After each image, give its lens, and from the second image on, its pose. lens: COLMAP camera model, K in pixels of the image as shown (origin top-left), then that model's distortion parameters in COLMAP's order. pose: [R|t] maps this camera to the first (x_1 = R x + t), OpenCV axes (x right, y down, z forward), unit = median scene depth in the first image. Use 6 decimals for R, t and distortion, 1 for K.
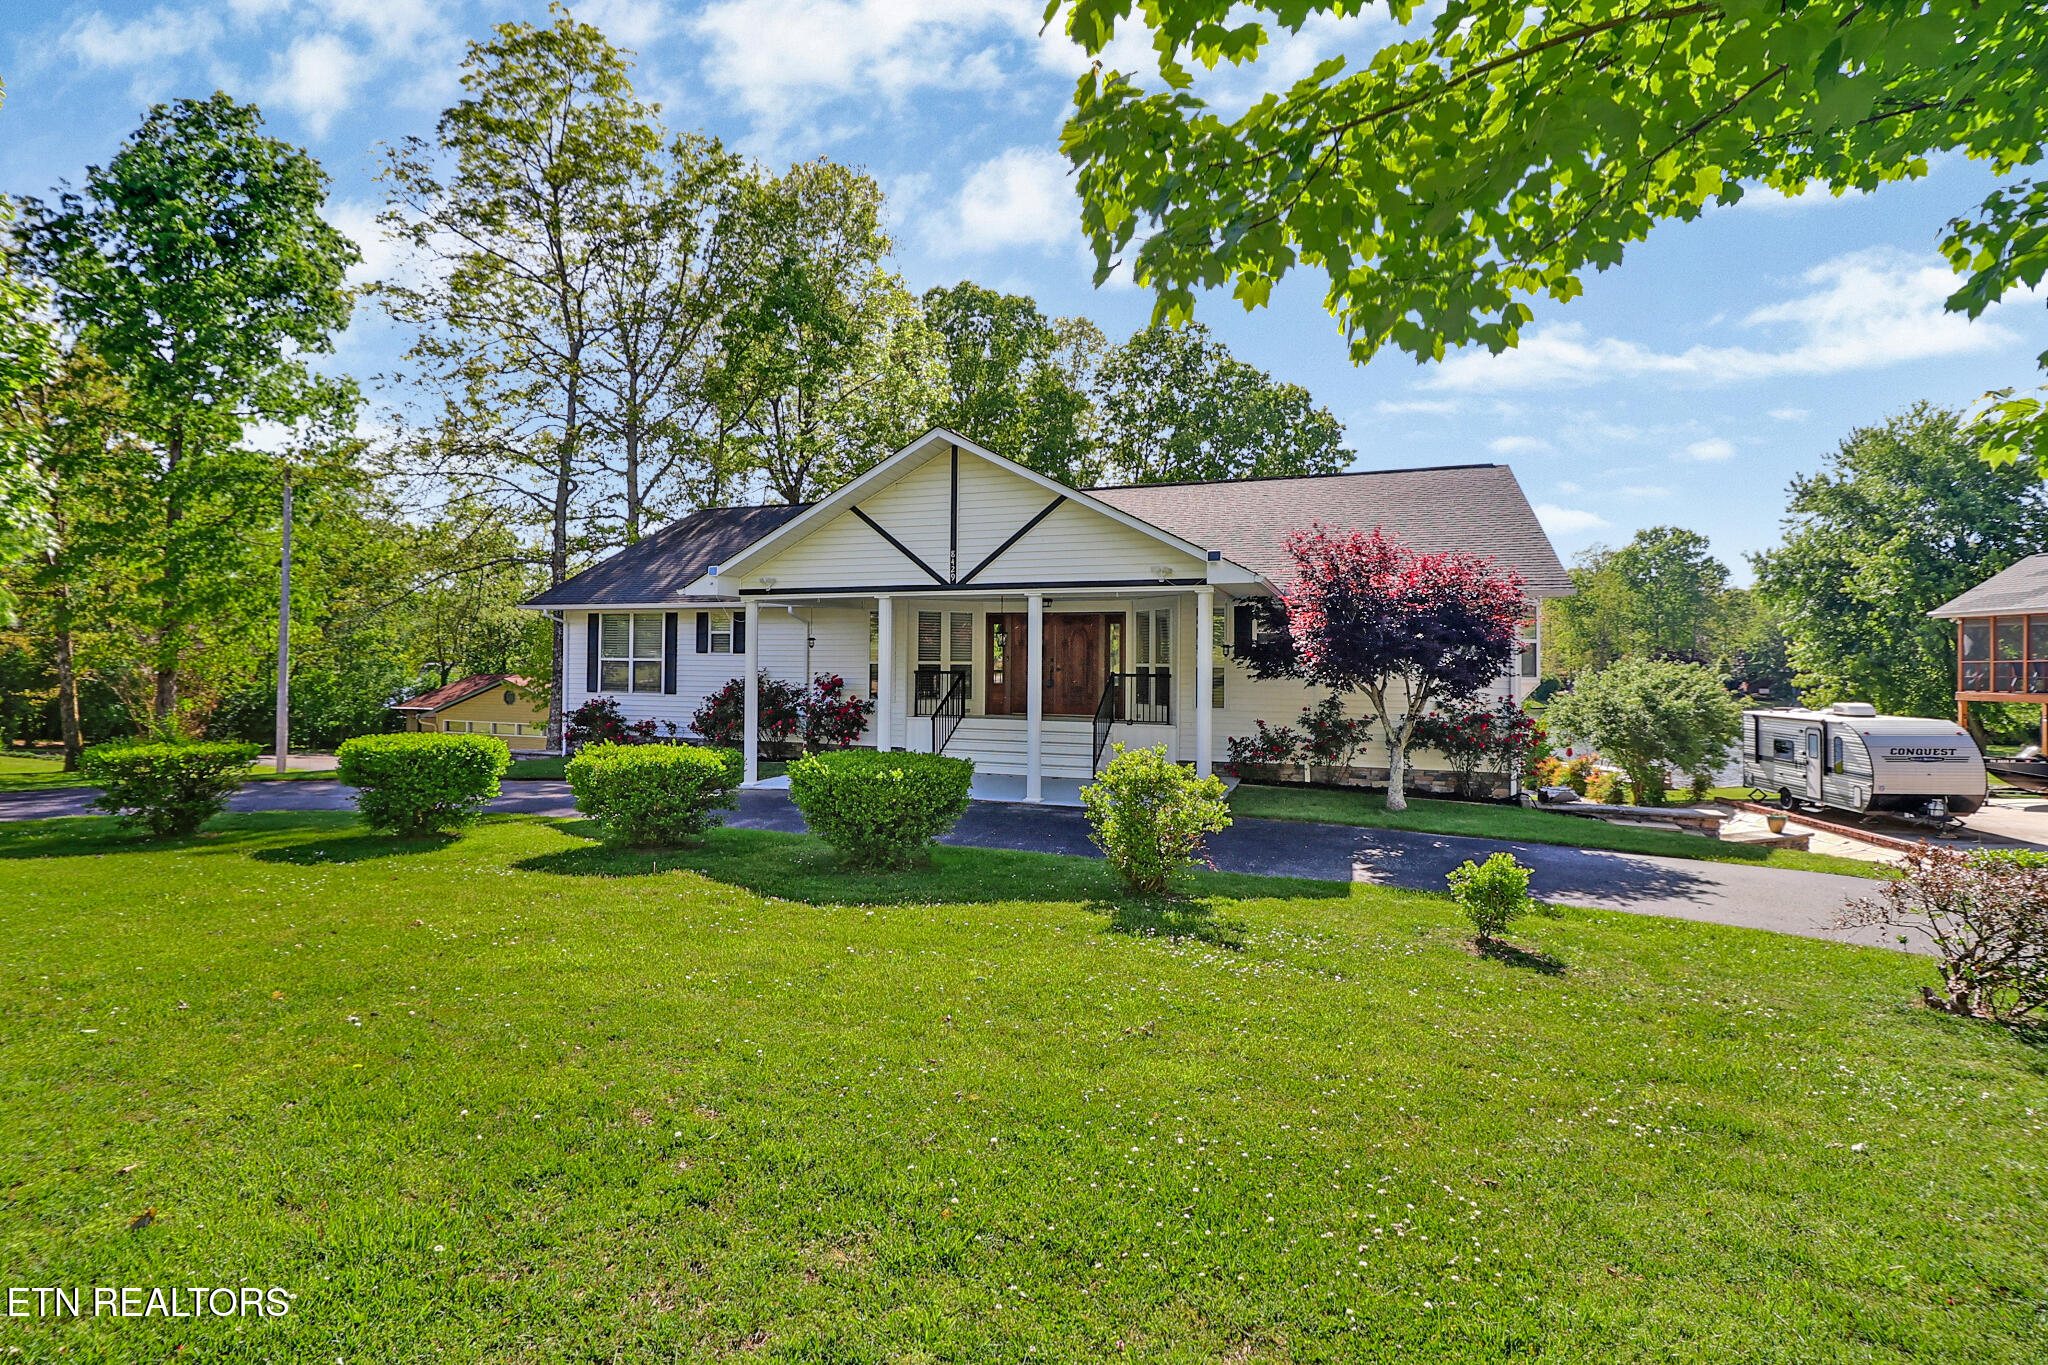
lens RADIAL K [[944.5, 0, 1033.6], [0, 944.5, 685.4], [0, 0, 1]] dist [-0.004790, 0.000262]
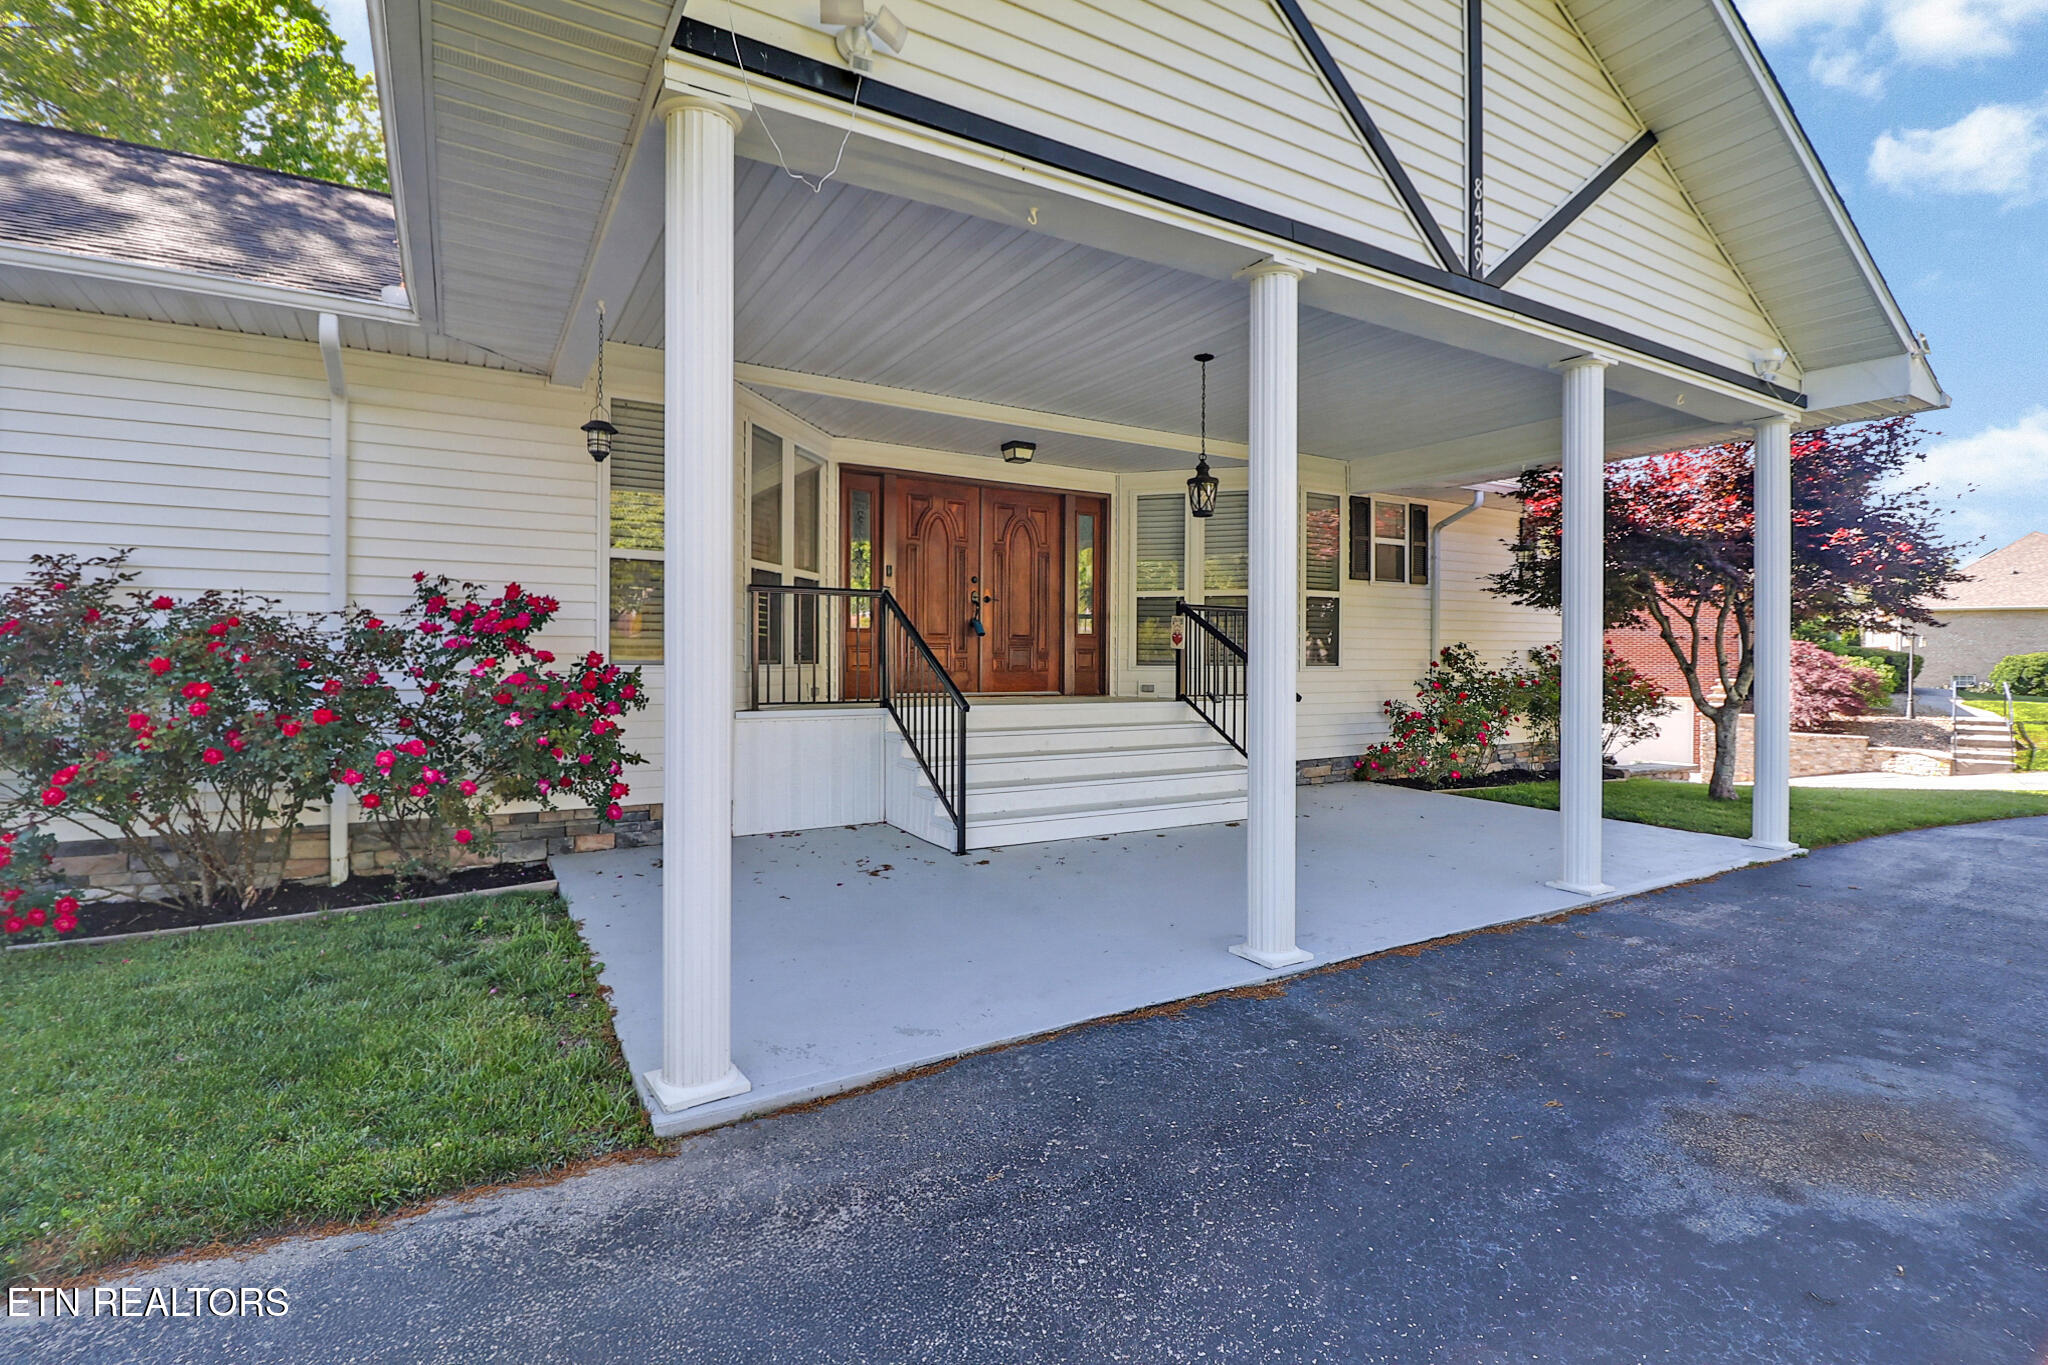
lens RADIAL K [[944.5, 0, 1018.9], [0, 944.5, 663.3], [0, 0, 1]] dist [-0.004790, 0.000262]
pose [[0.659063, -0.010043, 0.752020, -0.311742], [0.017332, 0.999848, -0.001836, 0.016691], [-0.751888, 0.014244, 0.659137, 0.649960]]
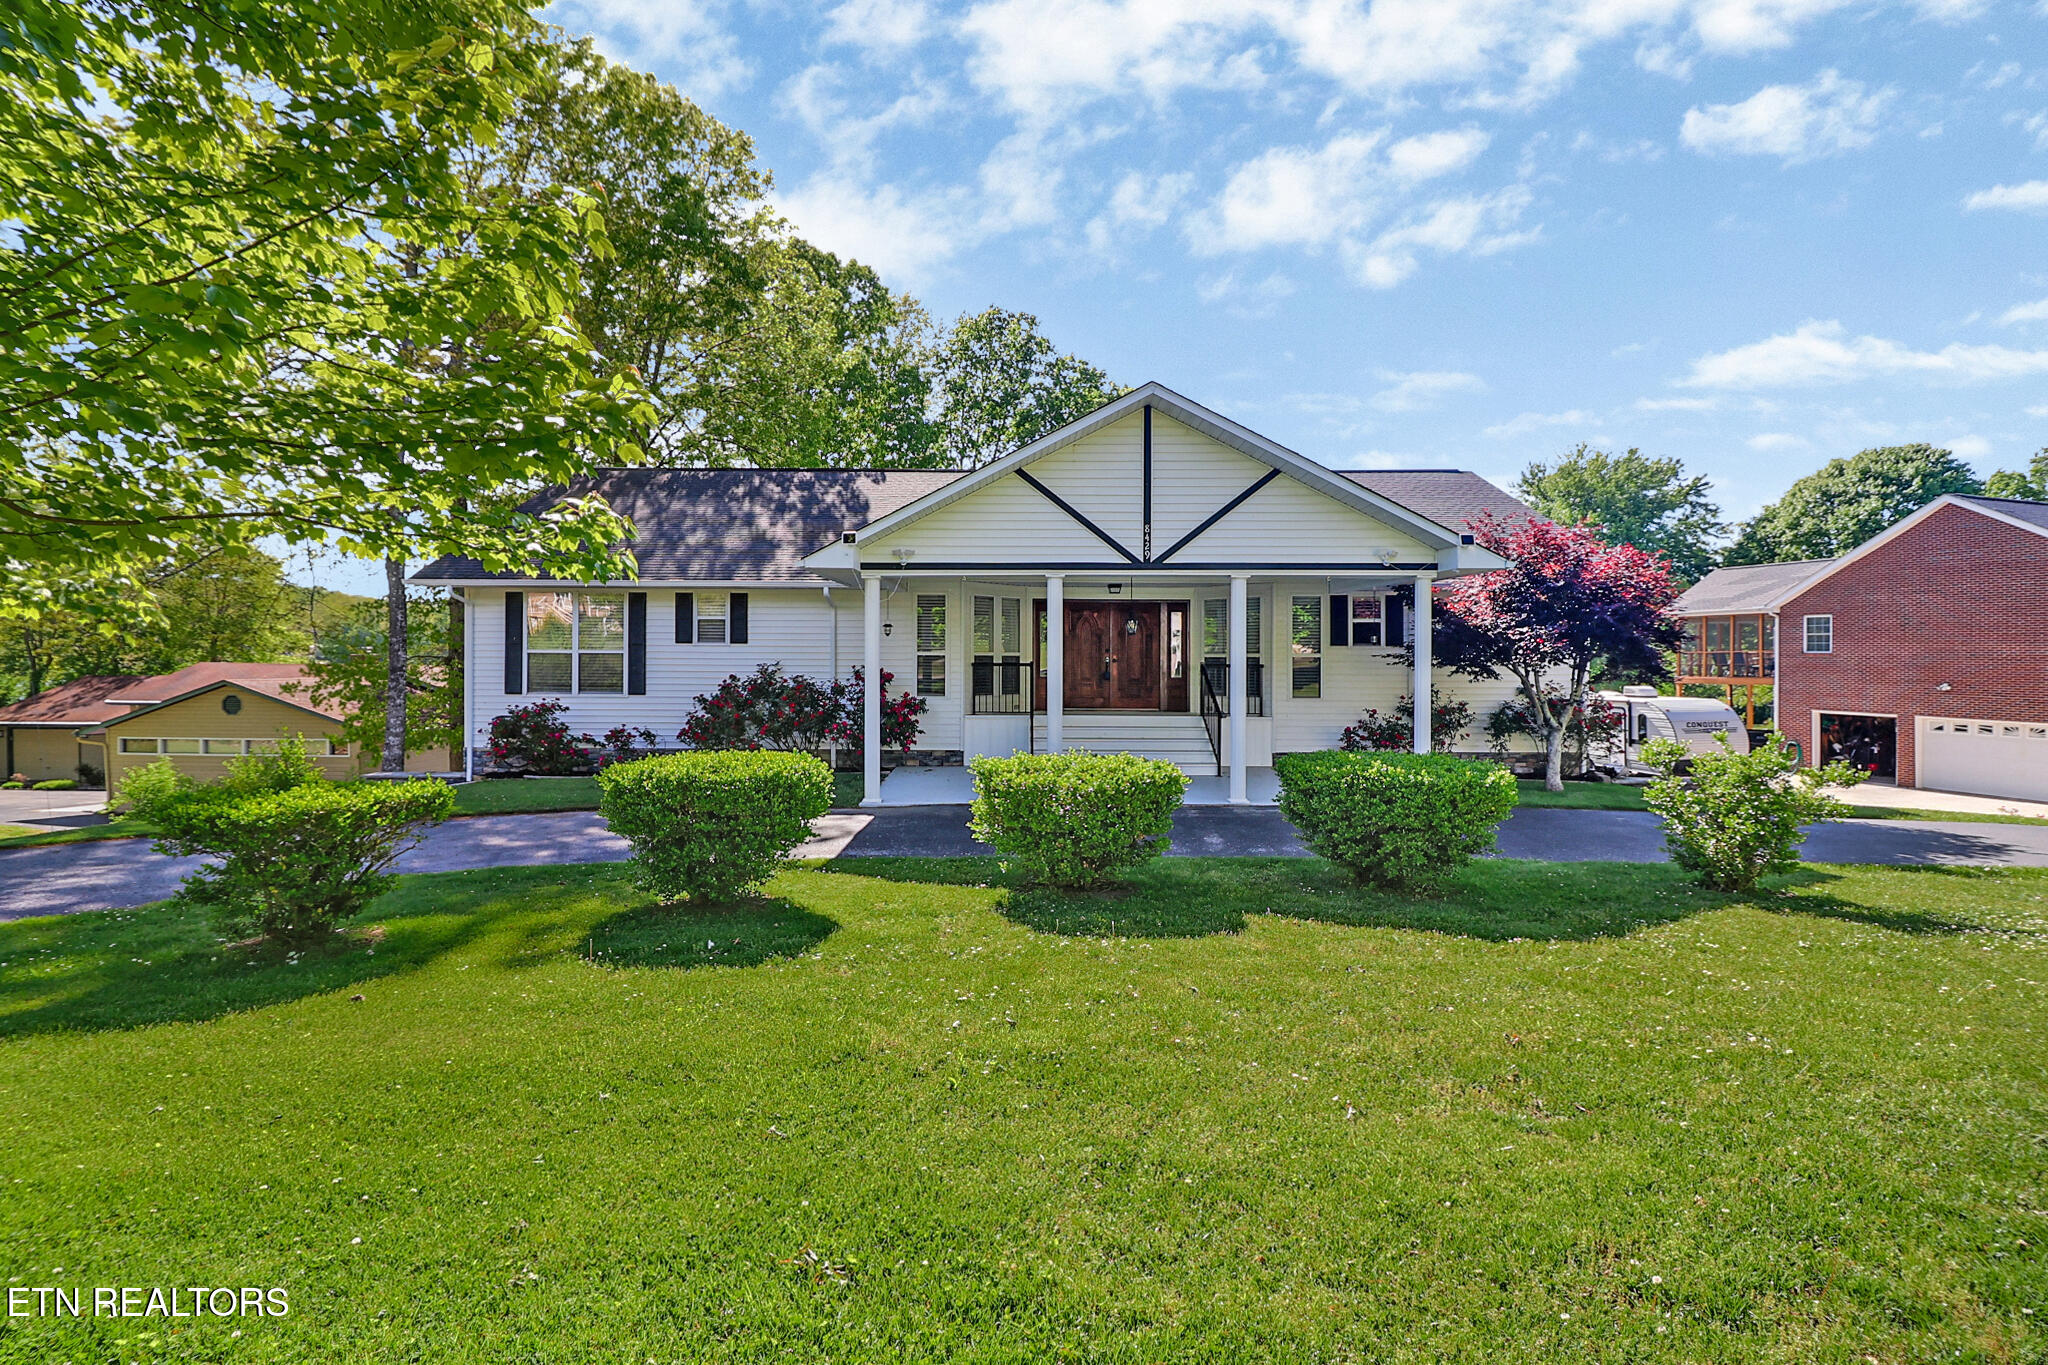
lens RADIAL K [[944.5, 0, 1022.1], [0, 944.5, 677.8], [0, 0, 1]] dist [-0.004790, 0.000262]
pose [[0.942779, -0.011452, 0.333221, -0.353885], [0.013364, 0.999905, -0.003448, 0.001800], [-0.333150, 0.007704, 0.942843, 0.145262]]
